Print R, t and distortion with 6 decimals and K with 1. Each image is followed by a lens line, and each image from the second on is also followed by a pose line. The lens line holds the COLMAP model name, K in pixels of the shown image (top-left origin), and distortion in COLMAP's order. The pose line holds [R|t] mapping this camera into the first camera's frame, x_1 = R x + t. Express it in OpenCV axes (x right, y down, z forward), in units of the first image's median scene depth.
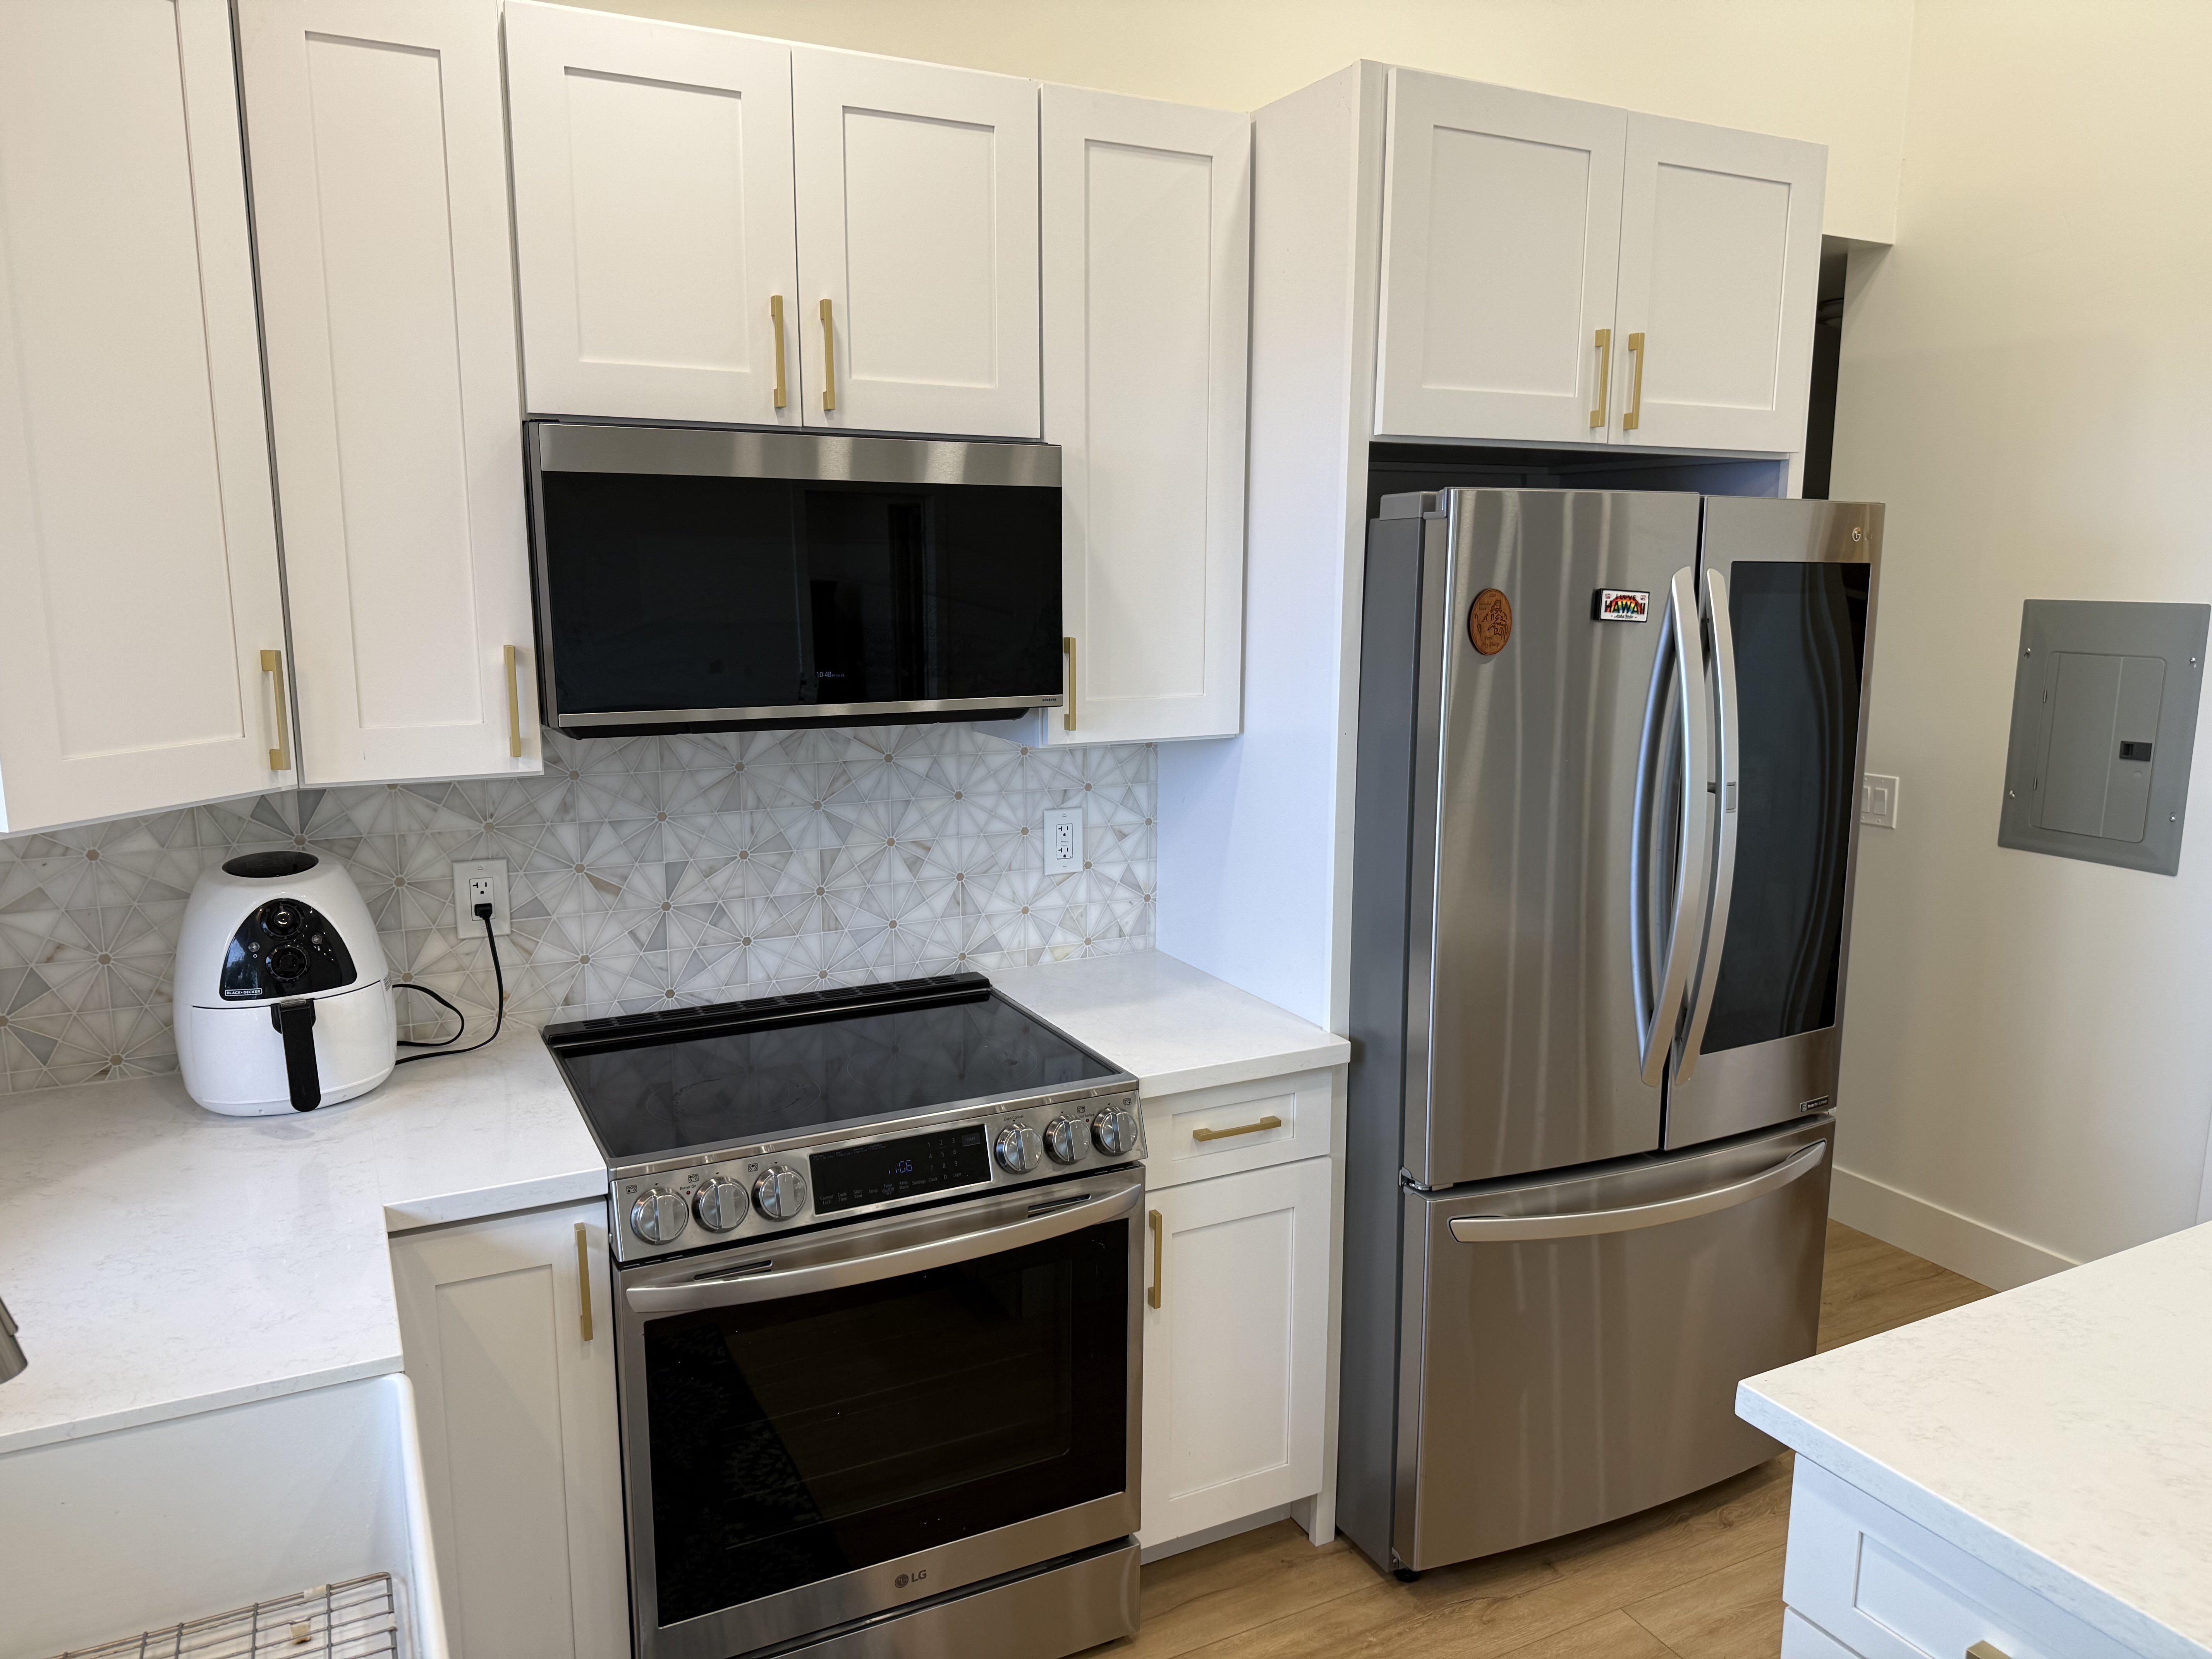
lens RADIAL K [[1528.6, 0, 1114.9], [0, 1528.6, 840.1], [0, 0, 1]] dist [0.048791, -0.021639]
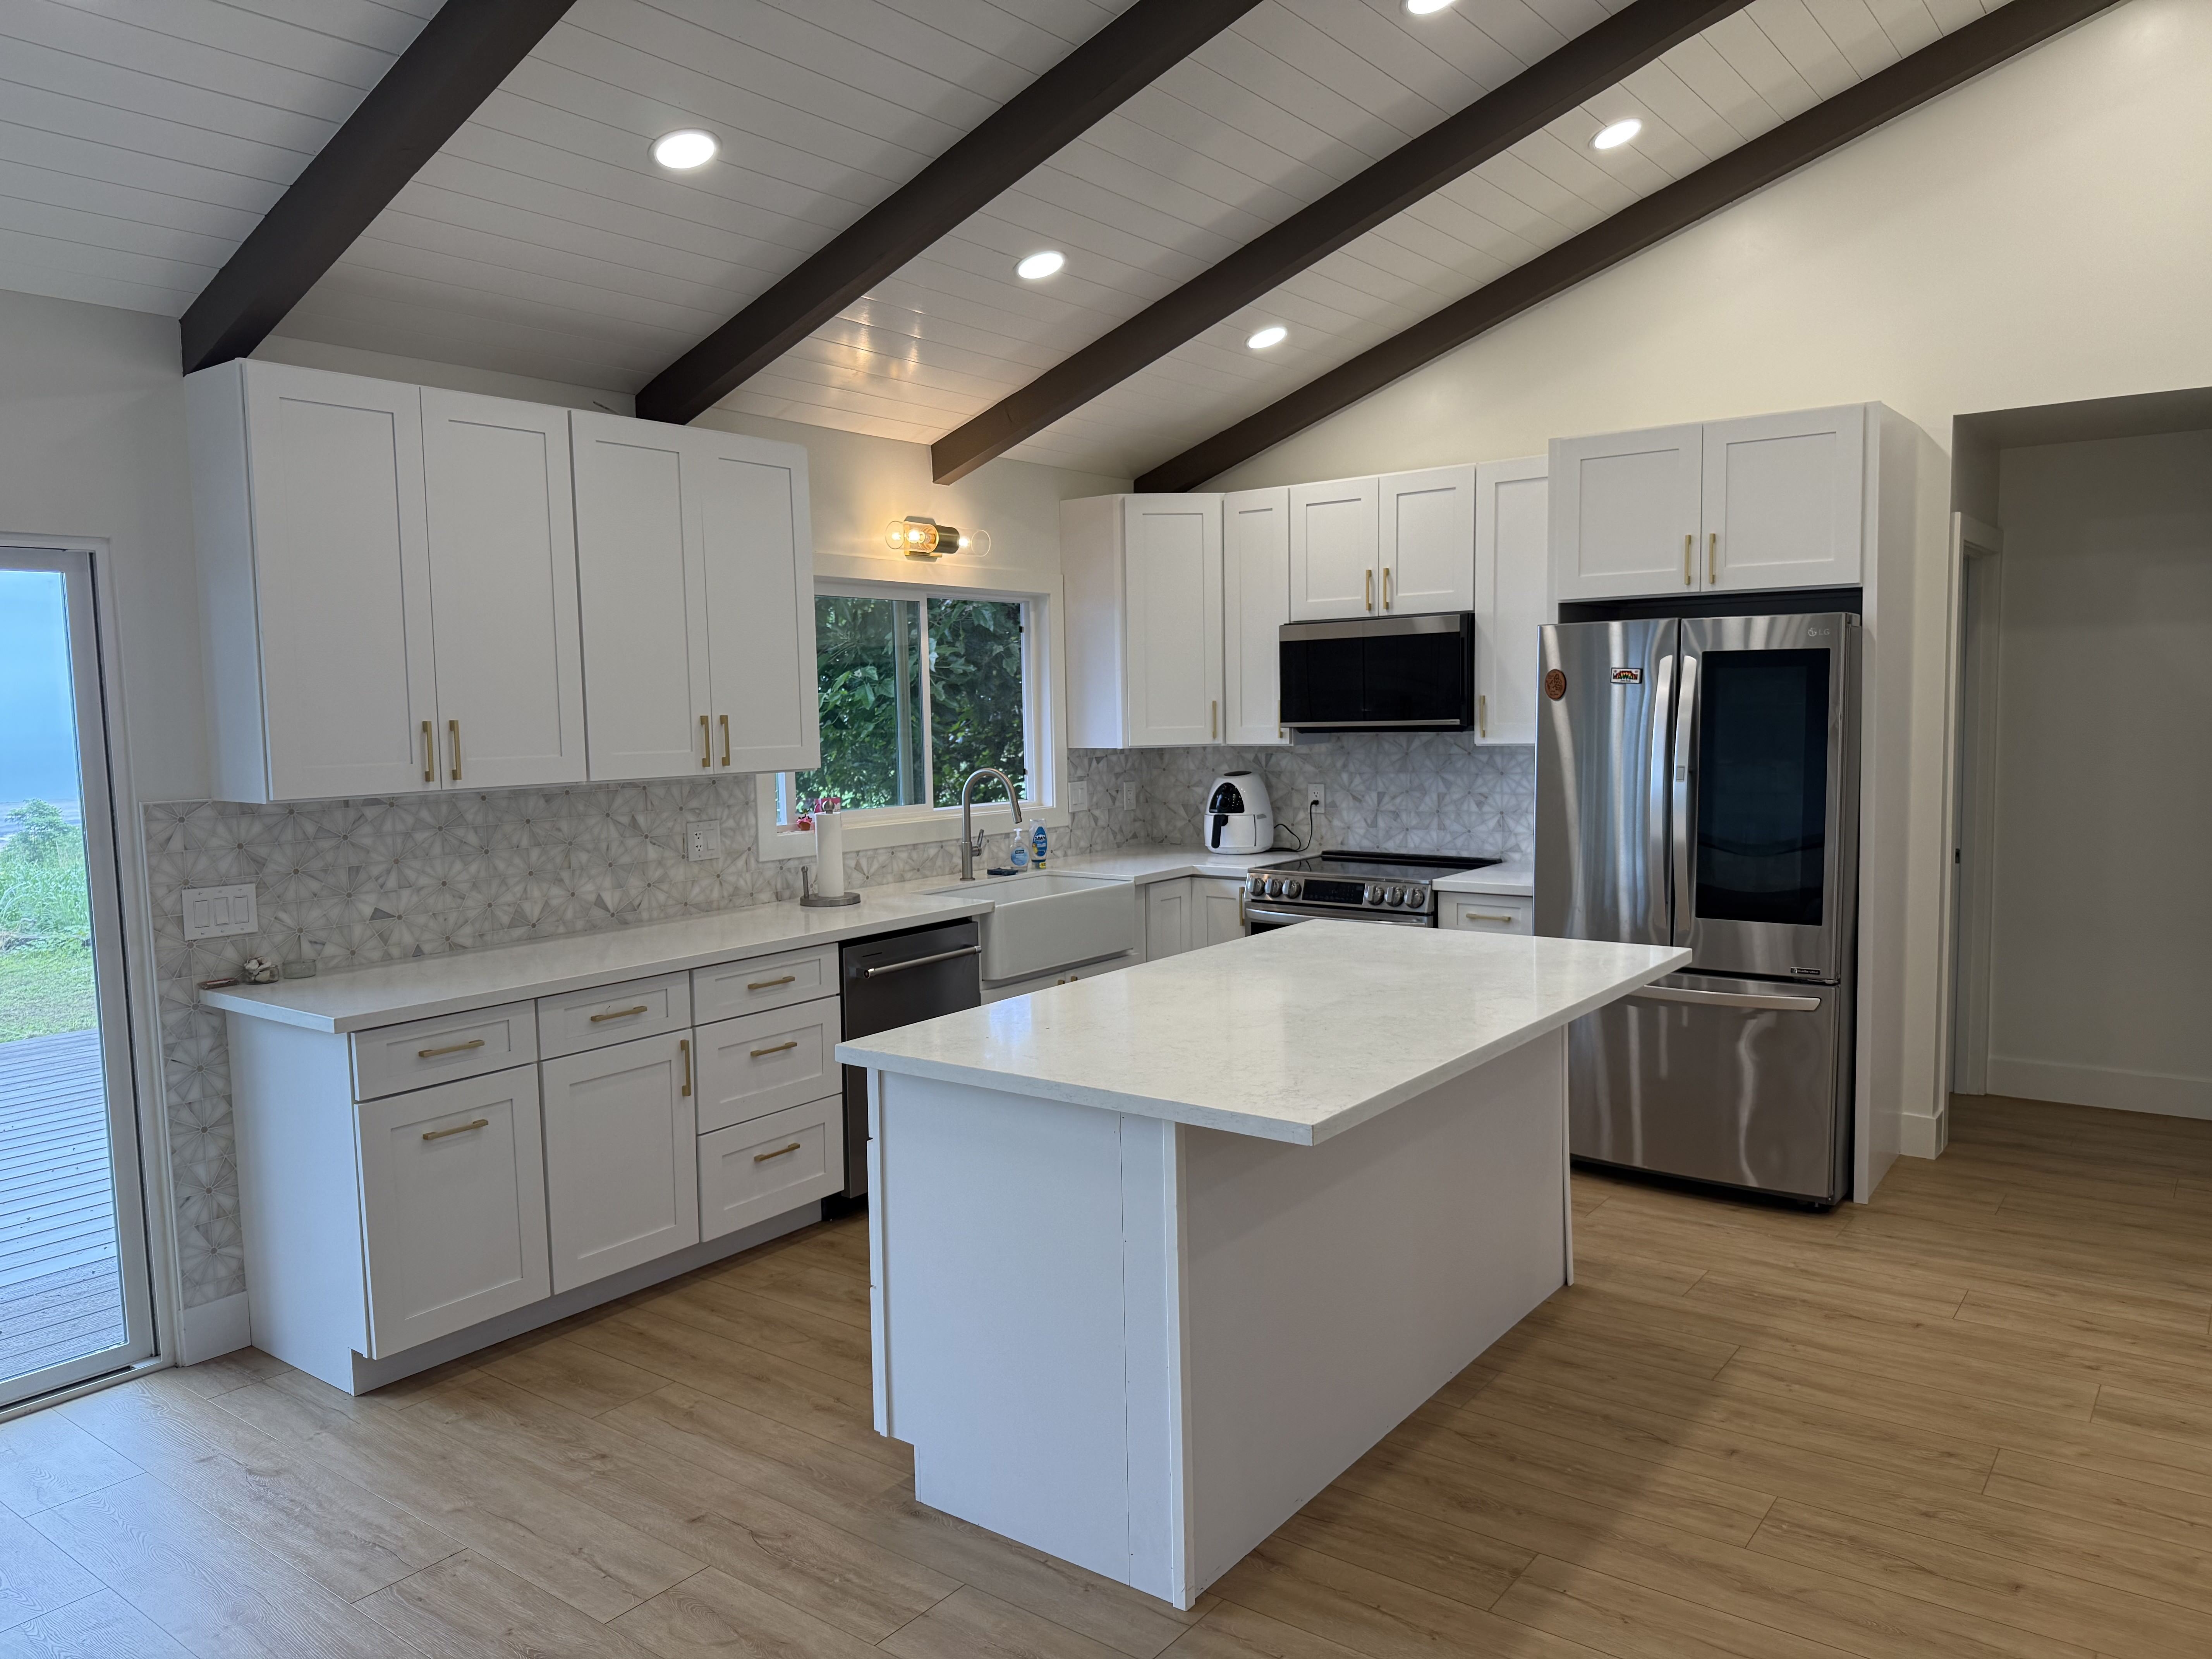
lens RADIAL K [[1528.6, 0, 1082.0], [0, 1528.6, 829.3], [0, 0, 1]] dist [0.048791, -0.021639]
pose [[0.419794, 0.065160, -0.905278, 1.615883], [-0.136240, 0.990643, 0.008128, 0.111370], [0.897336, 0.119923, 0.424743, -0.417799]]
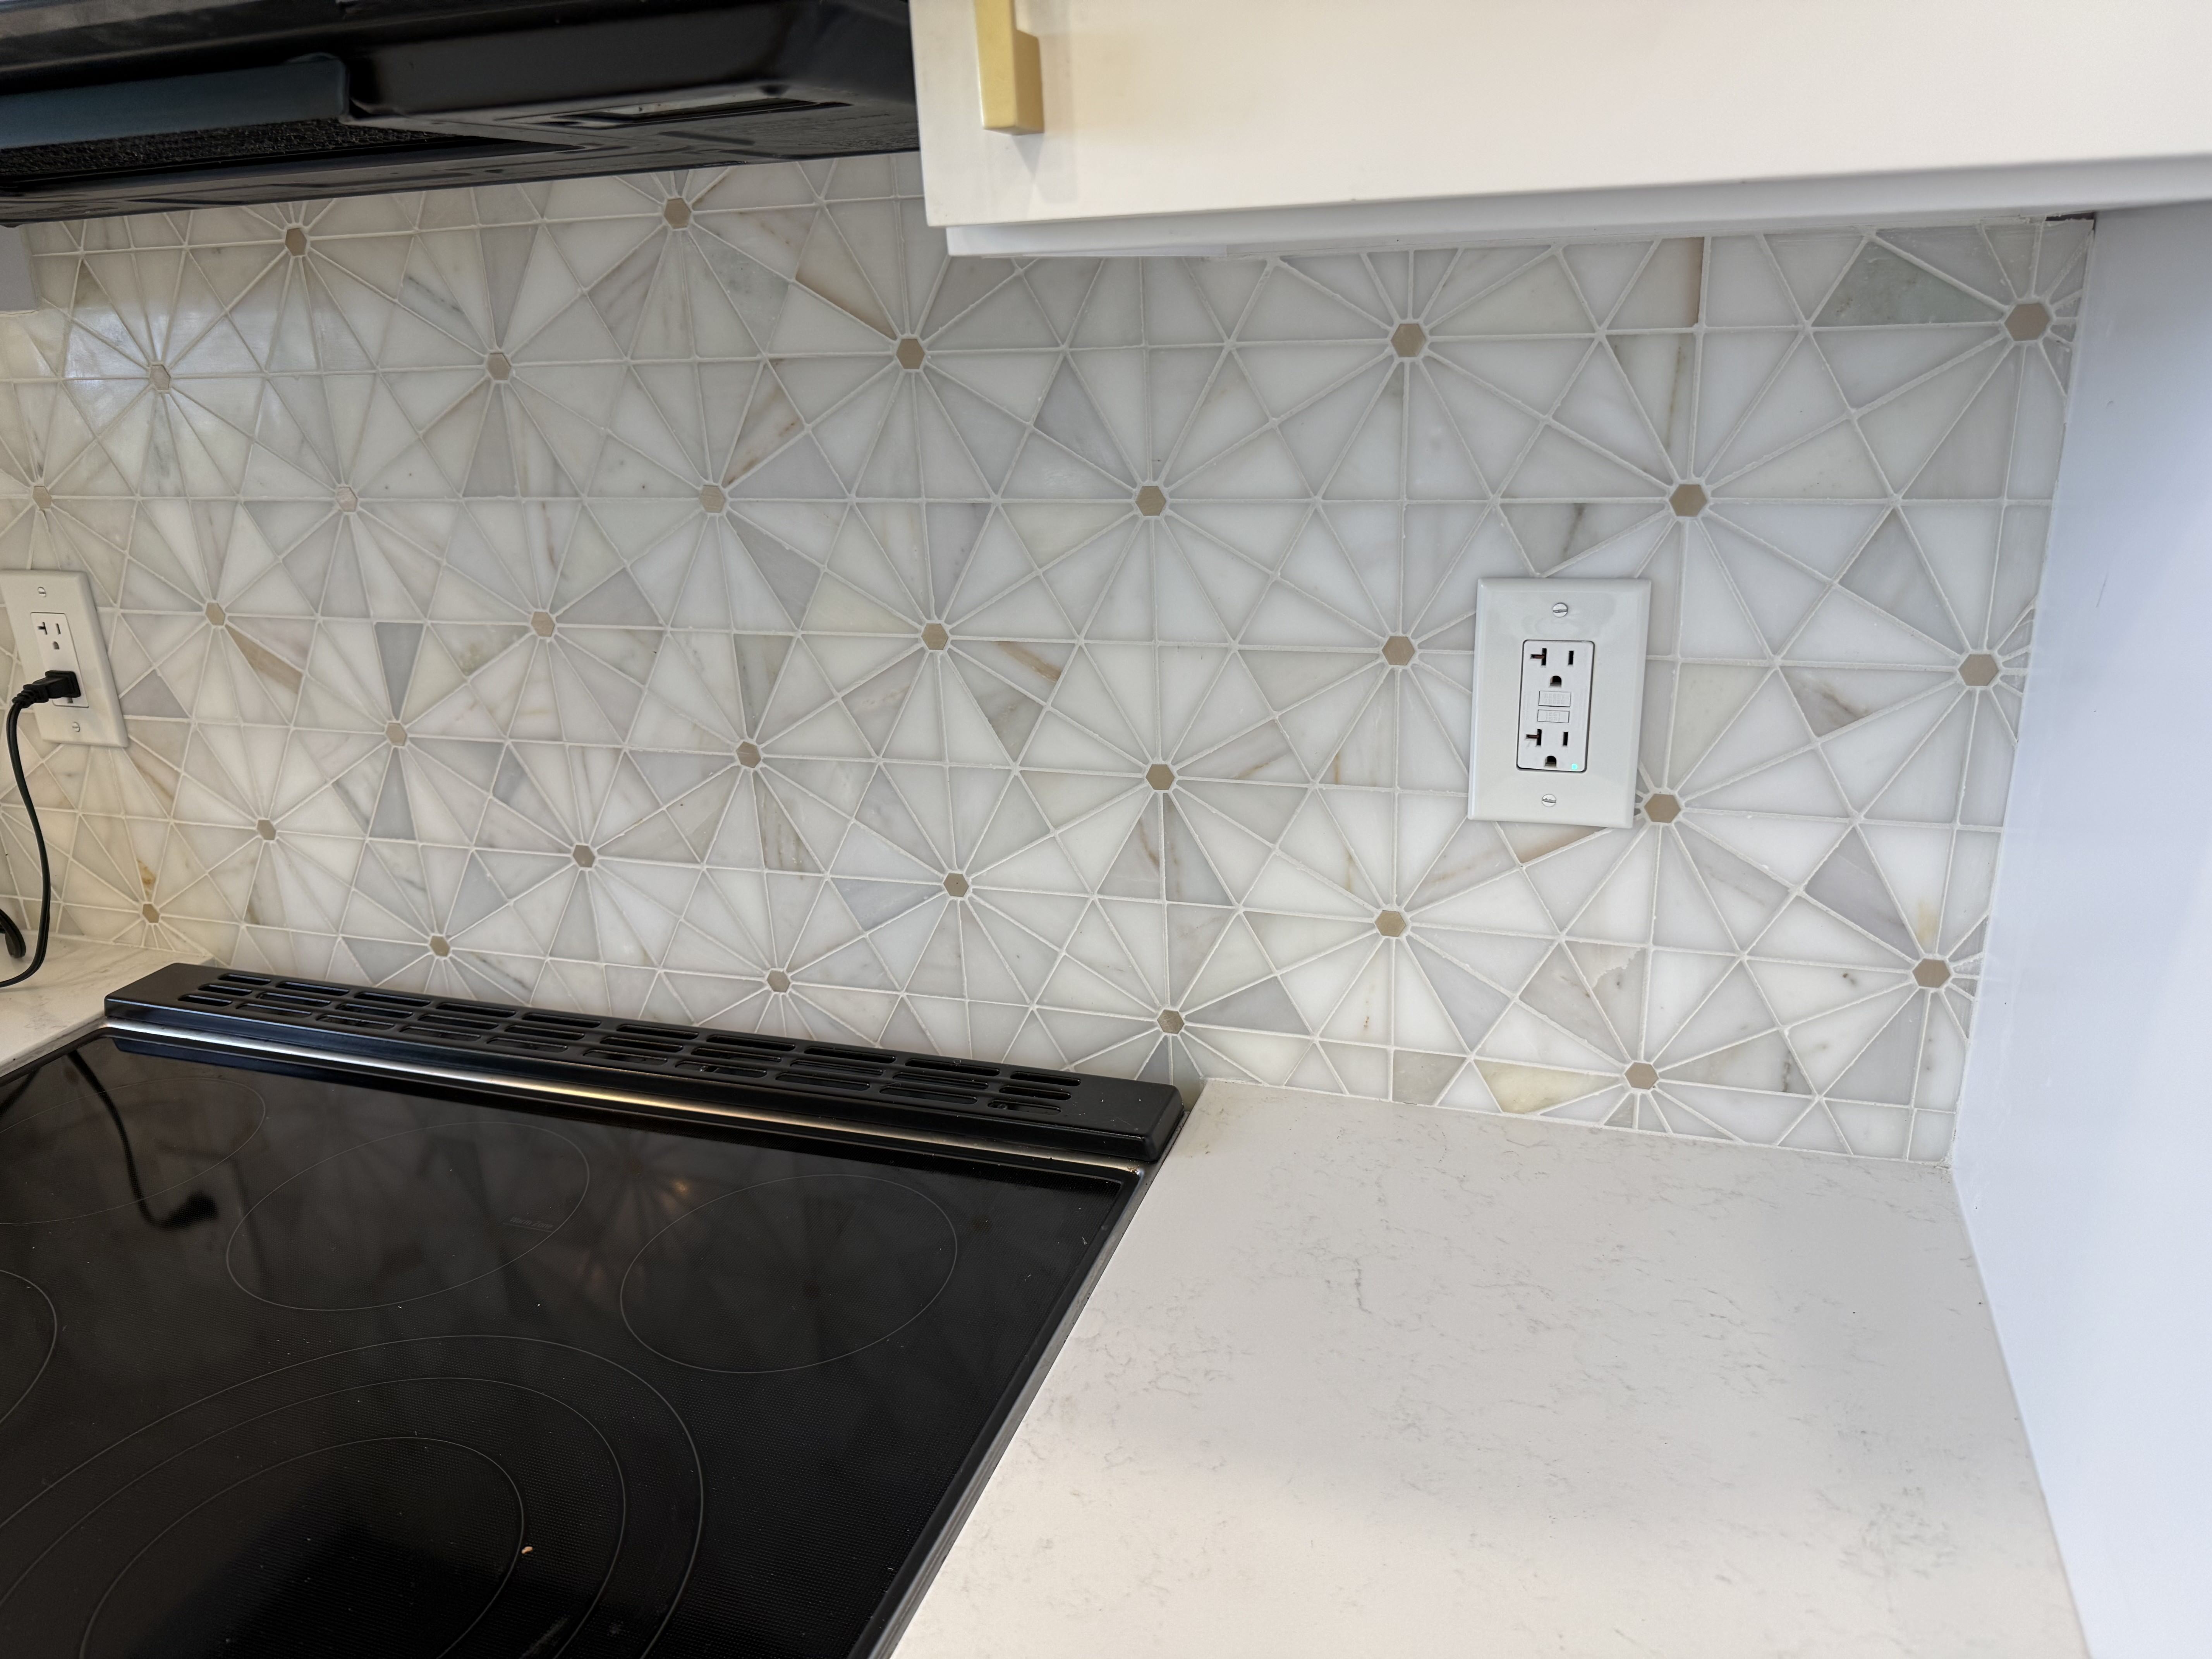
lens RADIAL K [[1528.6, 0, 1127.2], [0, 1528.6, 831.1], [0, 0, 1]] dist [0.048791, -0.021639]
pose [[0.701389, 0.205829, -0.682413, 0.106423], [-0.083678, 0.974556, 0.207940, -0.028733], [0.707849, -0.088744, 0.700766, 0.812099]]
